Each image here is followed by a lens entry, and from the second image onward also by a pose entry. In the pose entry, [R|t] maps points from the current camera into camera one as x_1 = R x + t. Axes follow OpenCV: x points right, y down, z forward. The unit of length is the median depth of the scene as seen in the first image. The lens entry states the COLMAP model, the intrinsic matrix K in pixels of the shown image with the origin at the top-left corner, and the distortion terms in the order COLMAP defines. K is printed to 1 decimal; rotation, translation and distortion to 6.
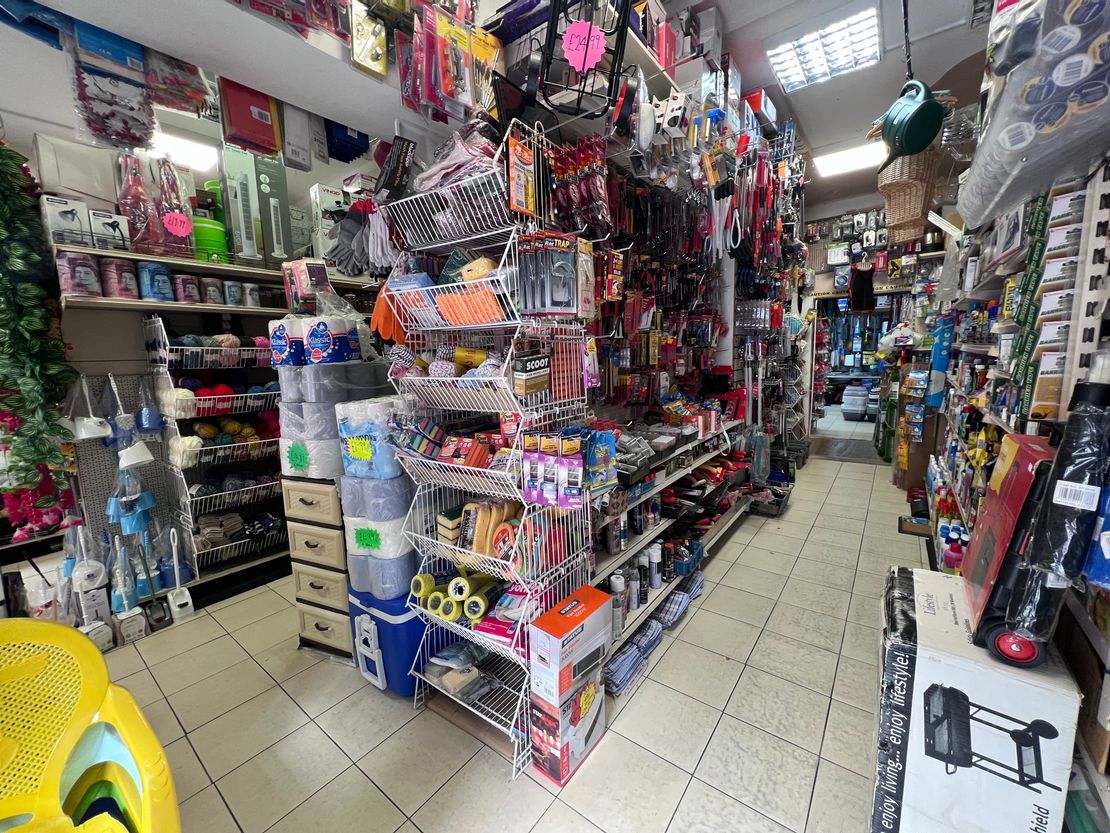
lens RADIAL K [[444.7, 0, 552.4], [0, 444.7, 412.6], [0, 0, 1]] dist [0.000806, 0.000263]
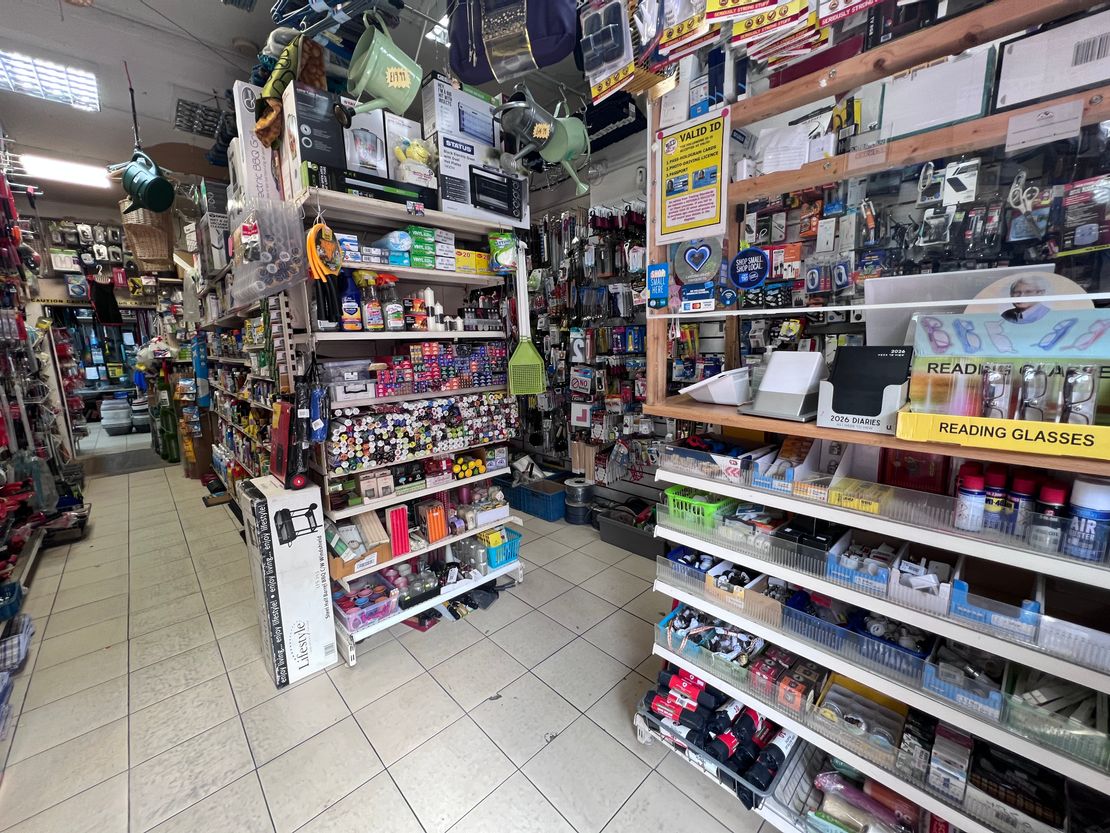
lens RADIAL K [[444.7, 0, 551.5], [0, 444.7, 416.0], [0, 0, 1]] dist [0.000806, 0.000263]
pose [[0.157487, -0.134551, 0.978312, -0.174985], [0.148912, 0.982582, 0.111167, 0.014525], [-0.976229, 0.128175, 0.174780, -0.134467]]
